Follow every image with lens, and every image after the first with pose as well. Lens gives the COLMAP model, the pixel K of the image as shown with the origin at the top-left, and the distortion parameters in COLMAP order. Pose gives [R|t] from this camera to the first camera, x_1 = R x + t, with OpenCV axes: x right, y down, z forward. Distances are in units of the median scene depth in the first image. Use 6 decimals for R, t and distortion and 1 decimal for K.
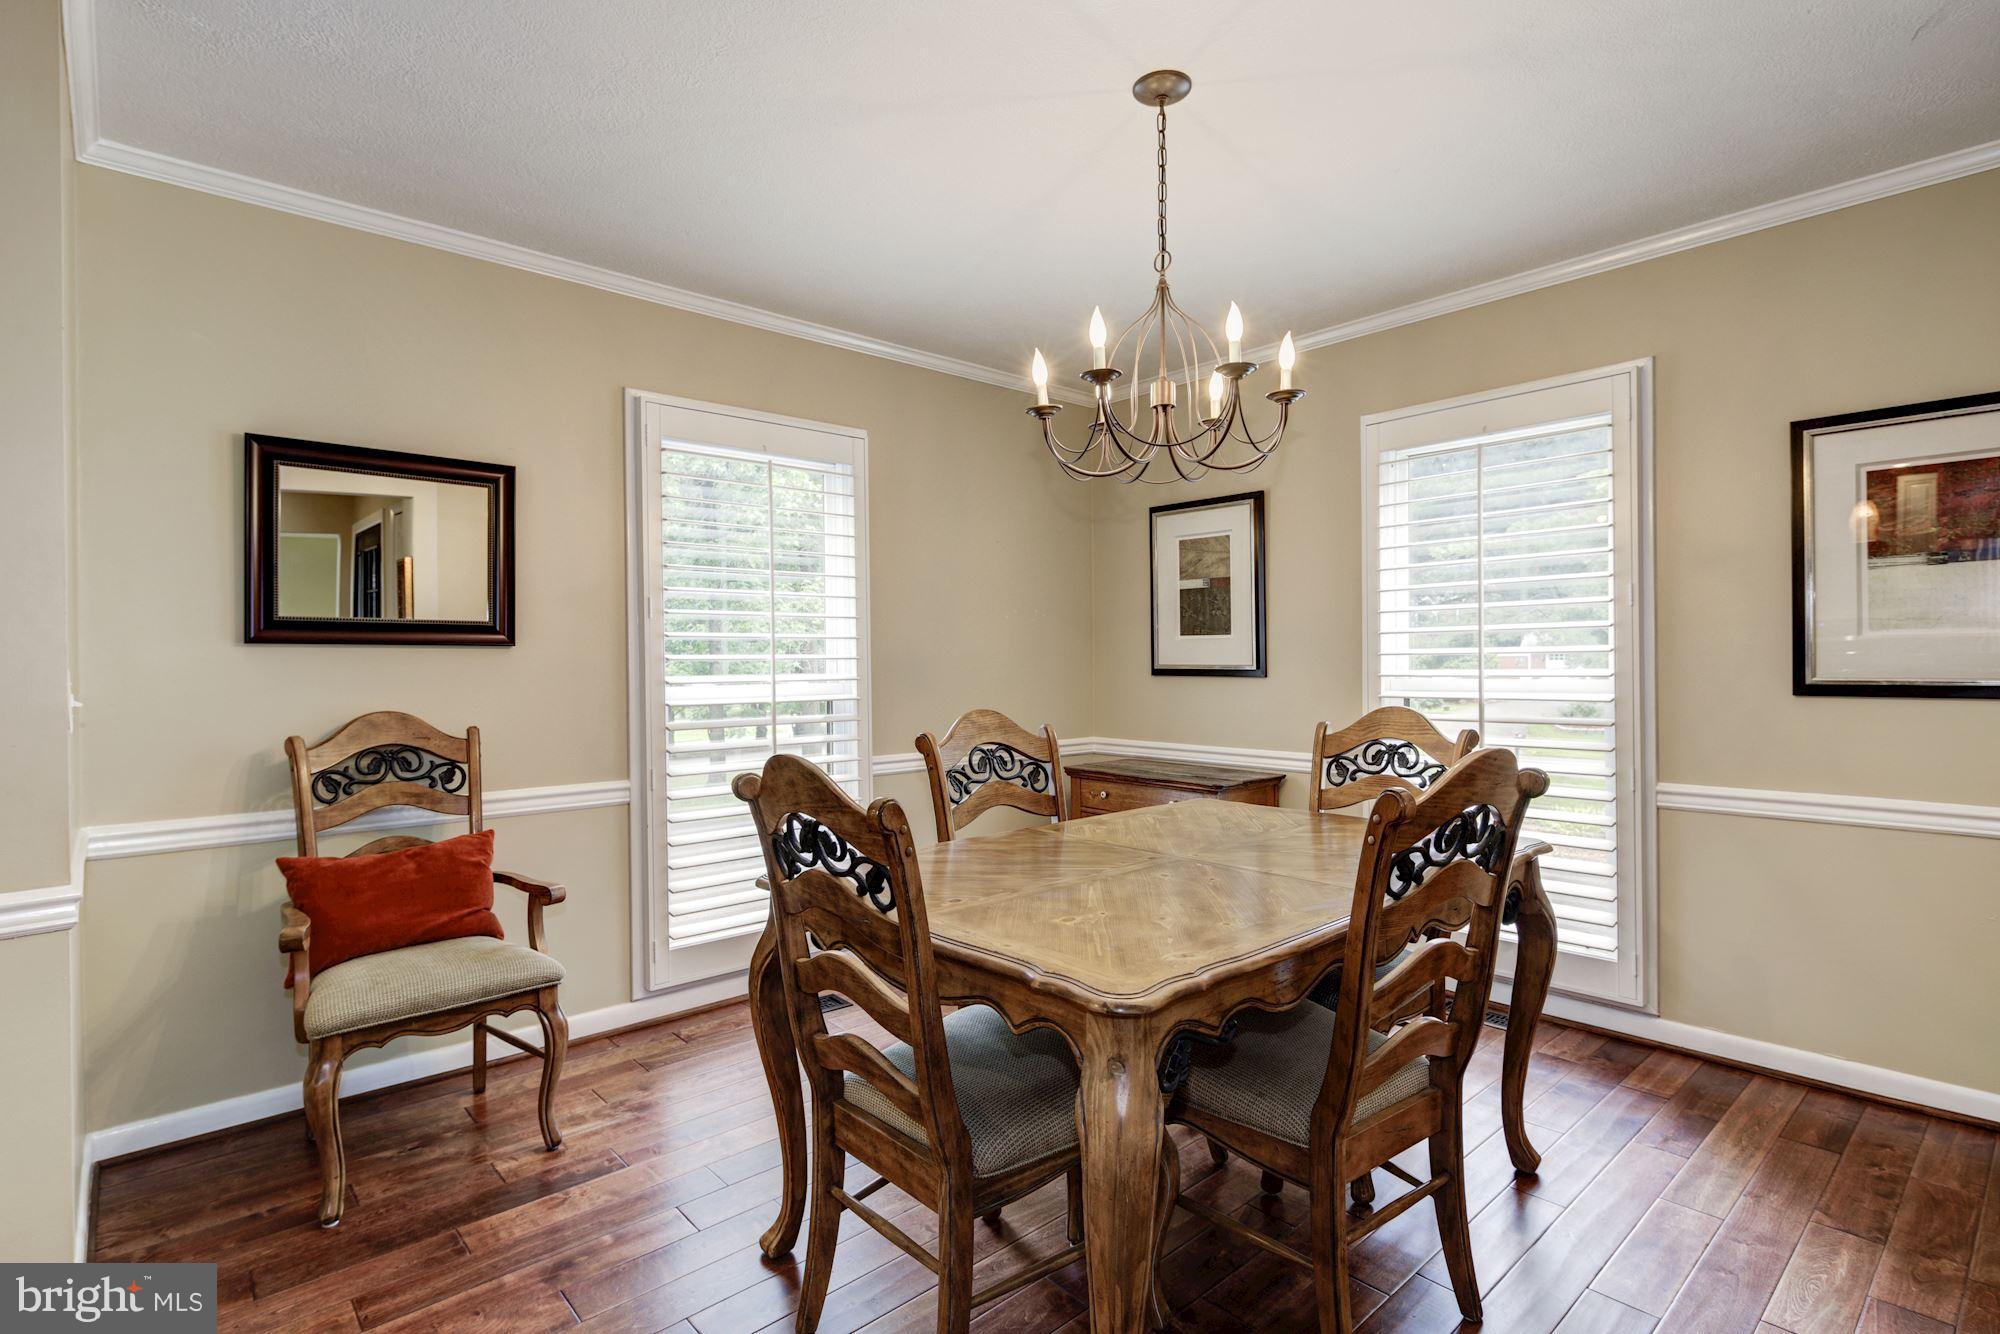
lens RADIAL K [[971.8, 0, 994.9], [0, 971.8, 662.3], [0, 0, 1]] dist [0.006265, -0.007702]
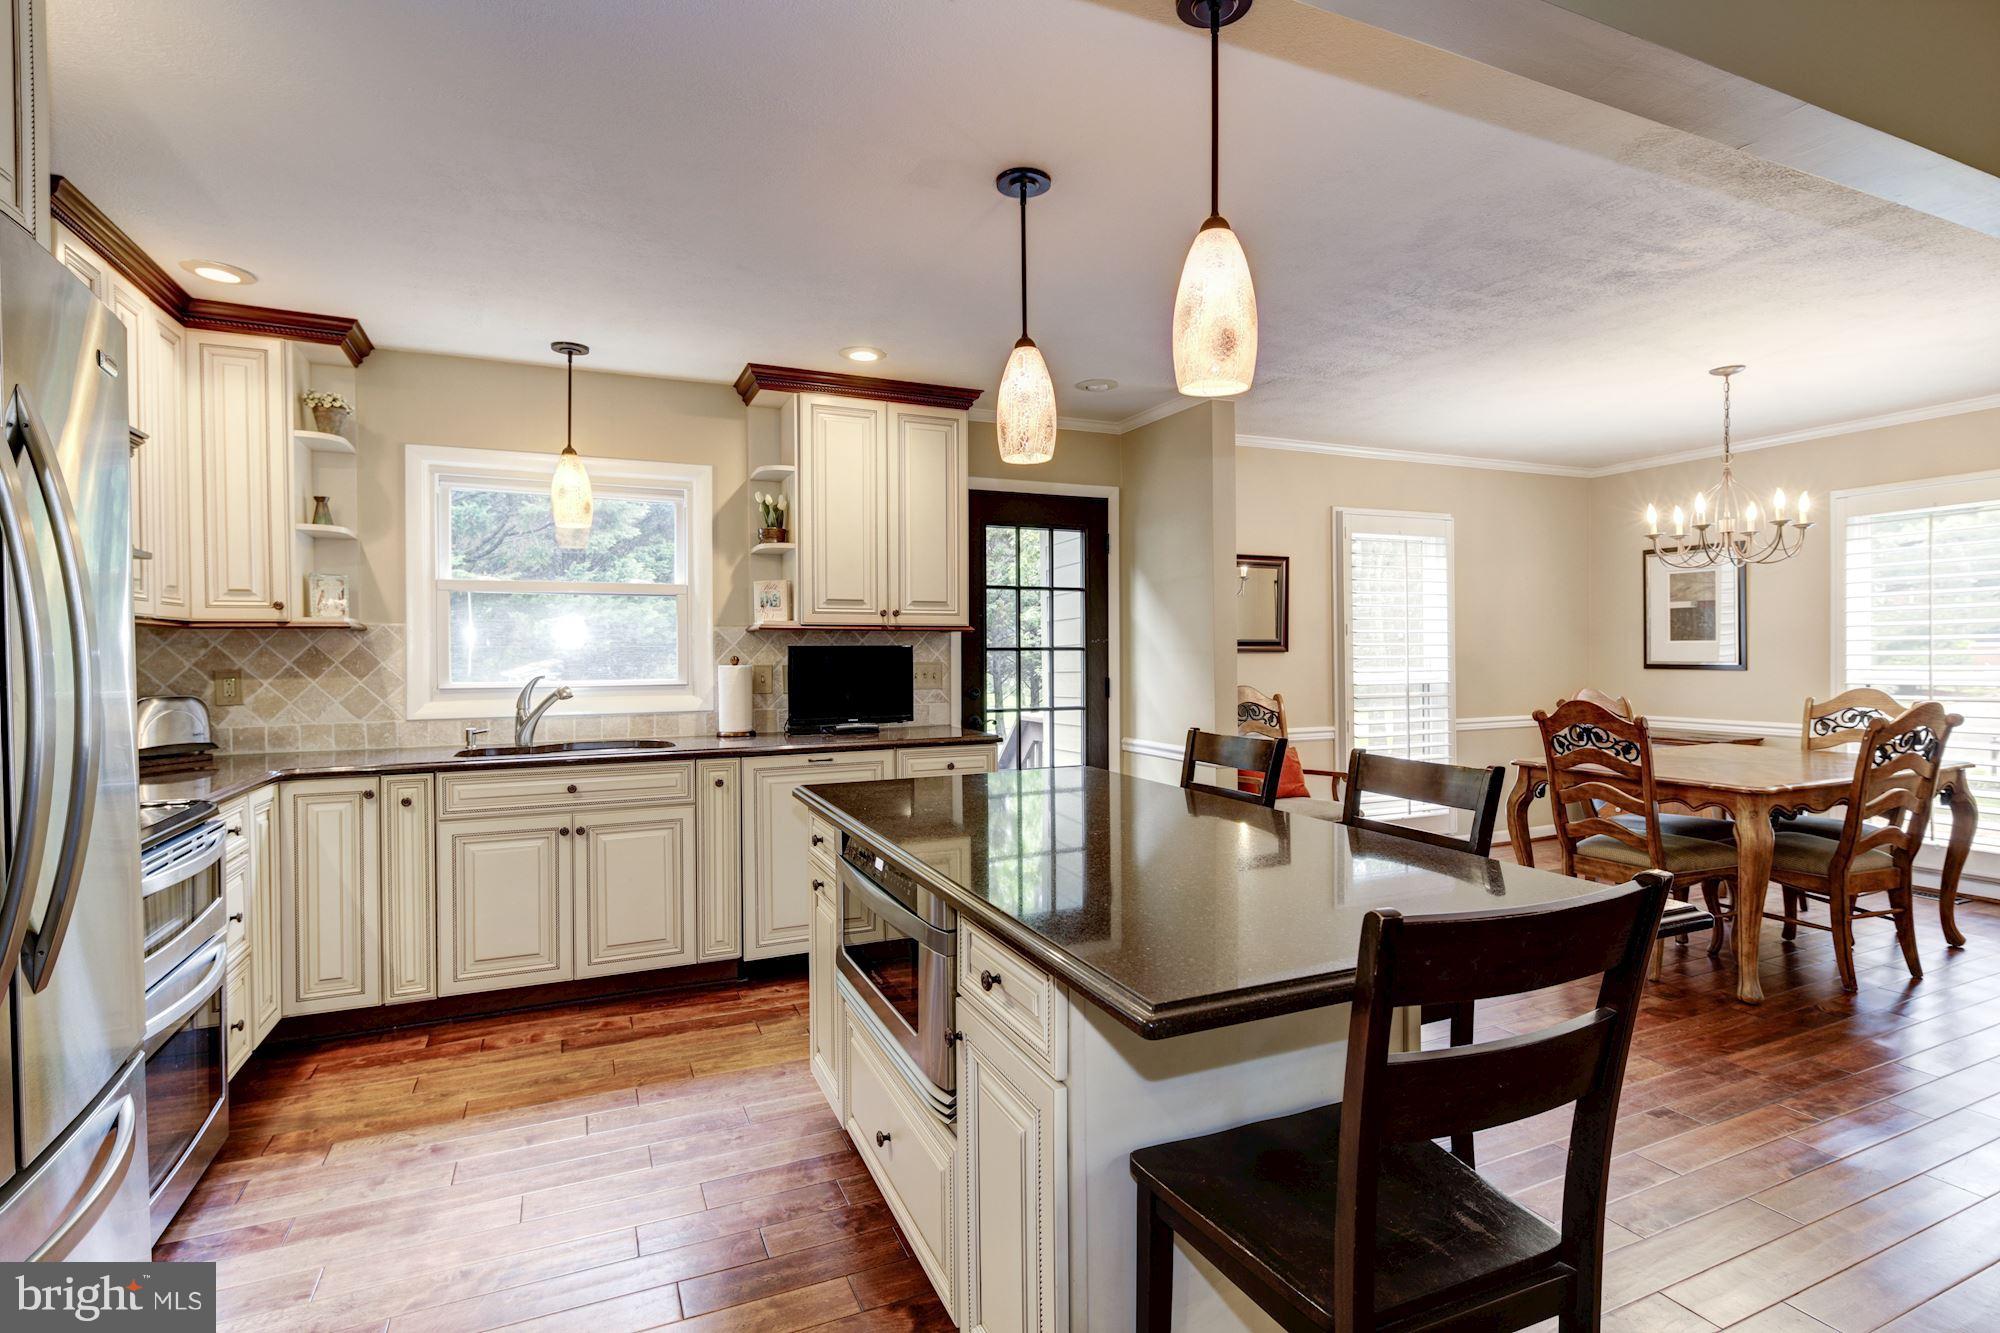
lens RADIAL K [[971.8, 0, 994.9], [0, 971.8, 661.8], [0, 0, 1]] dist [0.006265, -0.007702]
pose [[0.952035, 0.002139, -0.305983, -0.482531], [0.000103, 0.999973, 0.007313, -0.011389], [0.305990, -0.006994, 0.952009, -1.008411]]
